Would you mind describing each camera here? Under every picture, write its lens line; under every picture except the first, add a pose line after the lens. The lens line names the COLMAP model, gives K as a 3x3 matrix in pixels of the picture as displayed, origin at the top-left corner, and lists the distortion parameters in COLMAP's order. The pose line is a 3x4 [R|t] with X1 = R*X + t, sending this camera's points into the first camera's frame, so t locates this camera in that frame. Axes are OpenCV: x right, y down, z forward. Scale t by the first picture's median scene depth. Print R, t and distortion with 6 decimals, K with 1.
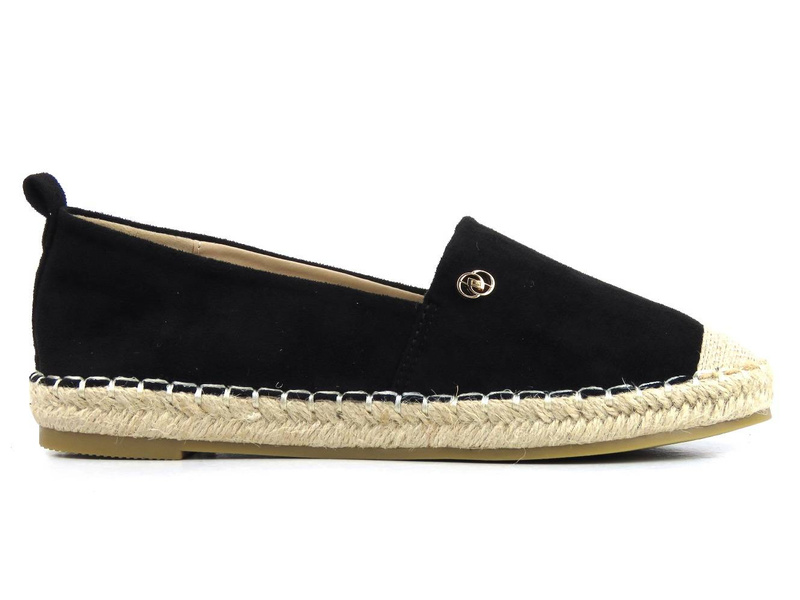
lens RADIAL K [[2618.1, 0, 400.2], [0, 2618.1, 299.5], [0, 0, 1]] dist [-0.051470, 0.000000]
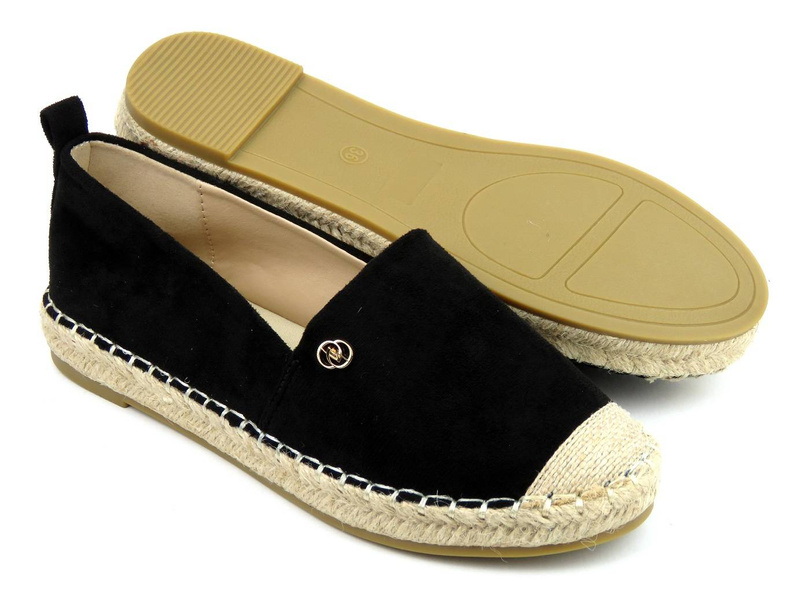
lens RADIAL K [[2147.3, 0, 404.9], [0, 2147.3, 297.3], [0, 0, 1]] dist [-0.096869, 0.000000]
pose [[0.846729, 0.264085, -0.461853, 0.423234], [-0.015348, 0.879870, 0.474967, -0.413169], [0.531803, -0.395080, 0.749065, 0.411506]]
